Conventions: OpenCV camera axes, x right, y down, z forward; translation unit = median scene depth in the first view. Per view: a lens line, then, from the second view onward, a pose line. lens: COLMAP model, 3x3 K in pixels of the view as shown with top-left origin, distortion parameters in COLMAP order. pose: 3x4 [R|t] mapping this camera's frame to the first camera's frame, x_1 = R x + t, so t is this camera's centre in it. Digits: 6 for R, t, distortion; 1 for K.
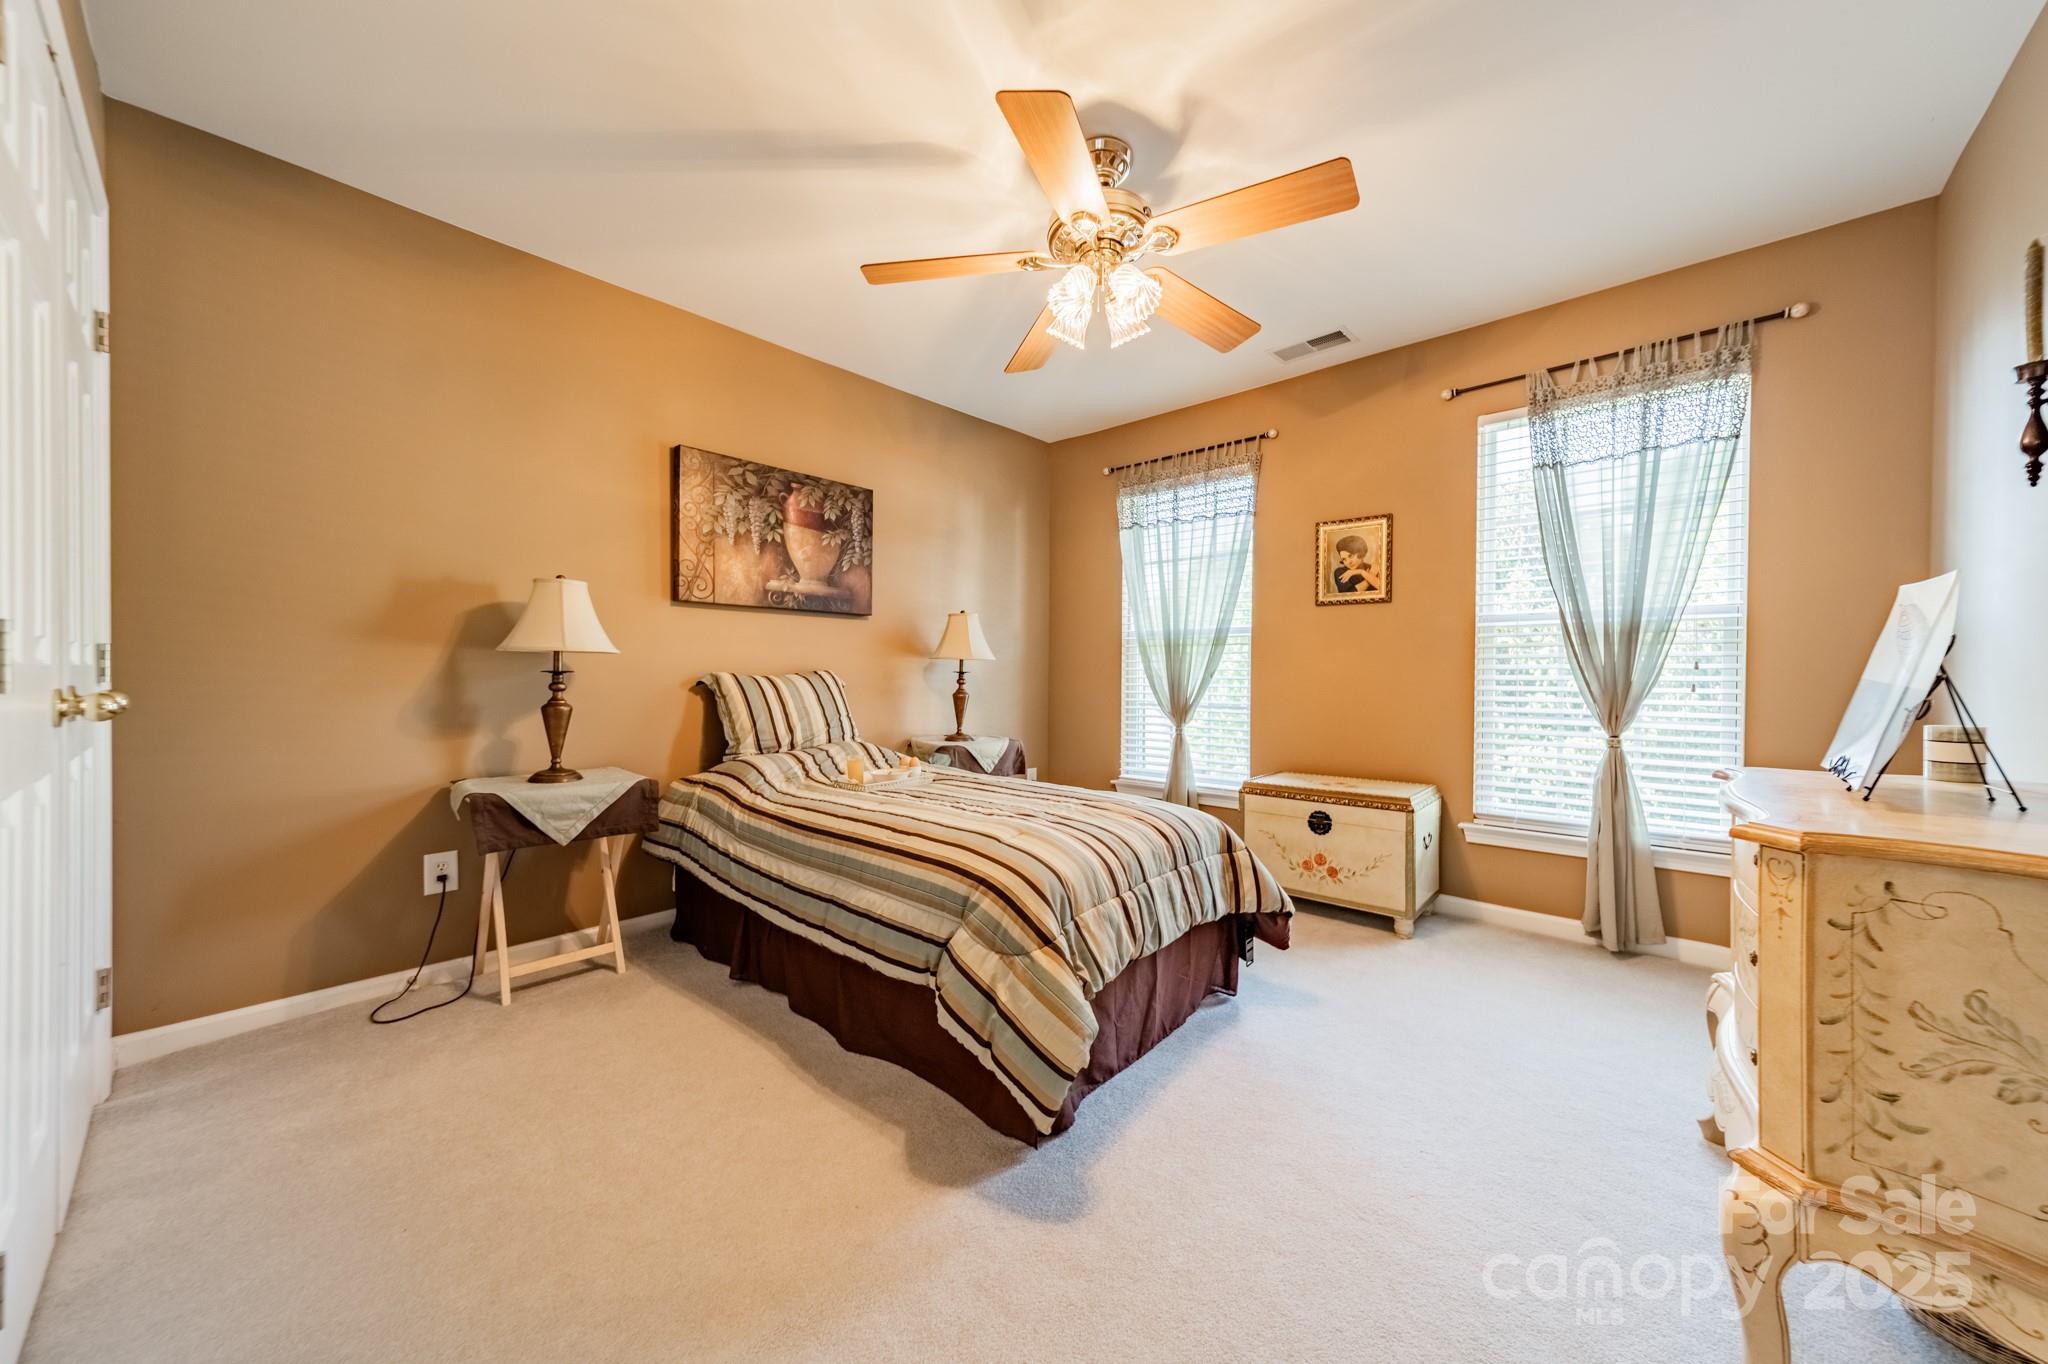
lens RADIAL K [[720.5, 0, 1026.2], [0, 720.5, 682.9], [0, 0, 1]] dist [0.007358, 0.000075]
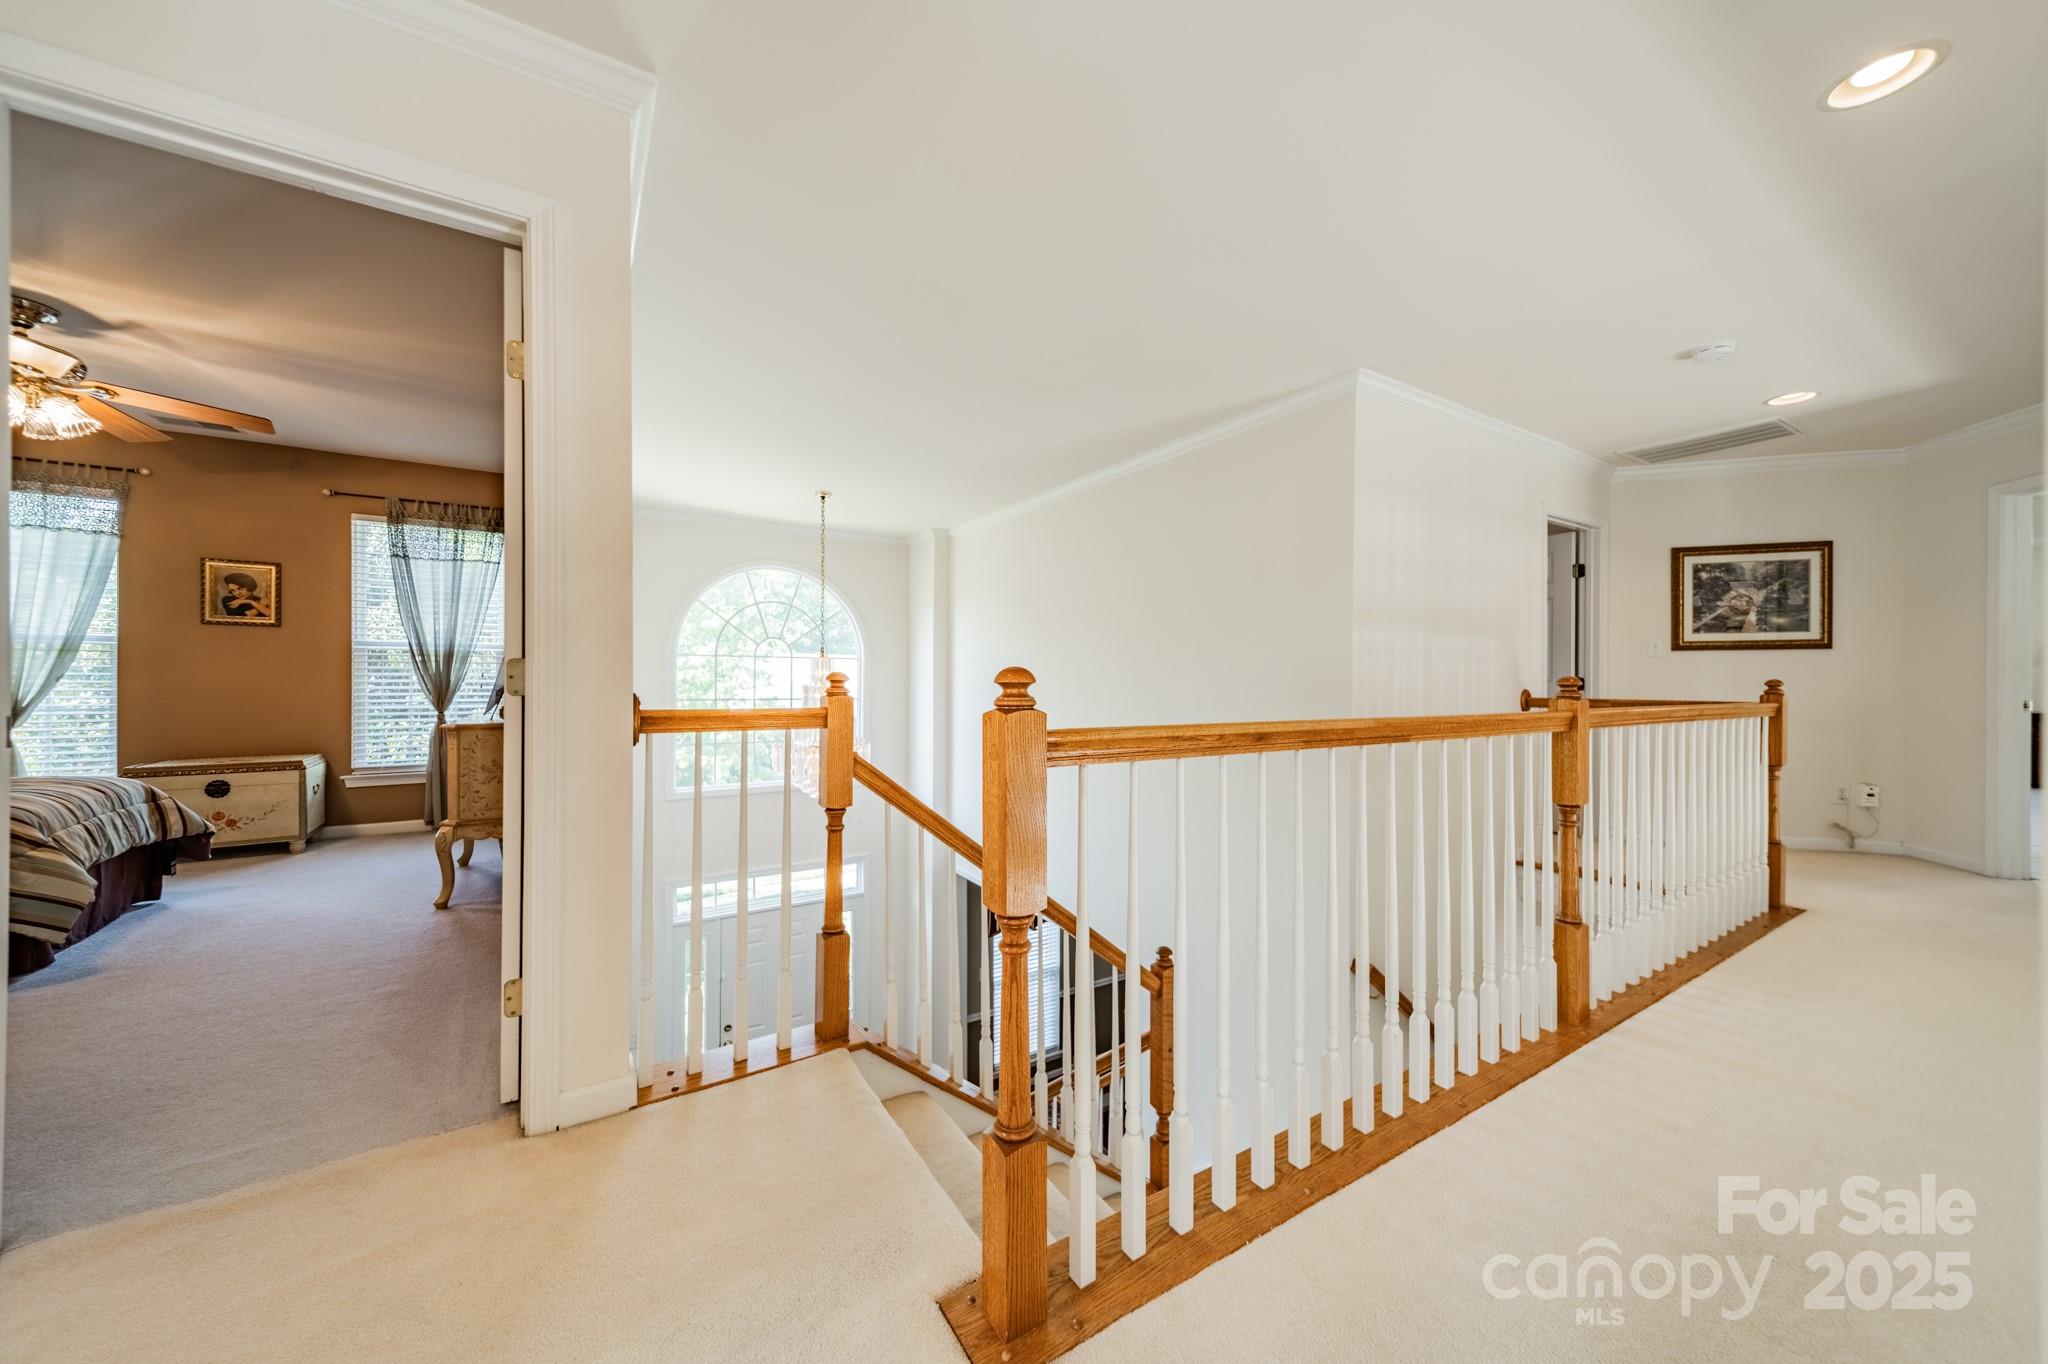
lens RADIAL K [[720.5, 0, 1026.2], [0, 720.5, 682.9], [0, 0, 1]] dist [0.007358, 0.000075]
pose [[0.267705, -0.006009, 0.963482, -0.436973], [0.006293, 0.999970, 0.004488, -0.001269], [-0.963480, 0.004862, 0.267735, -0.722665]]
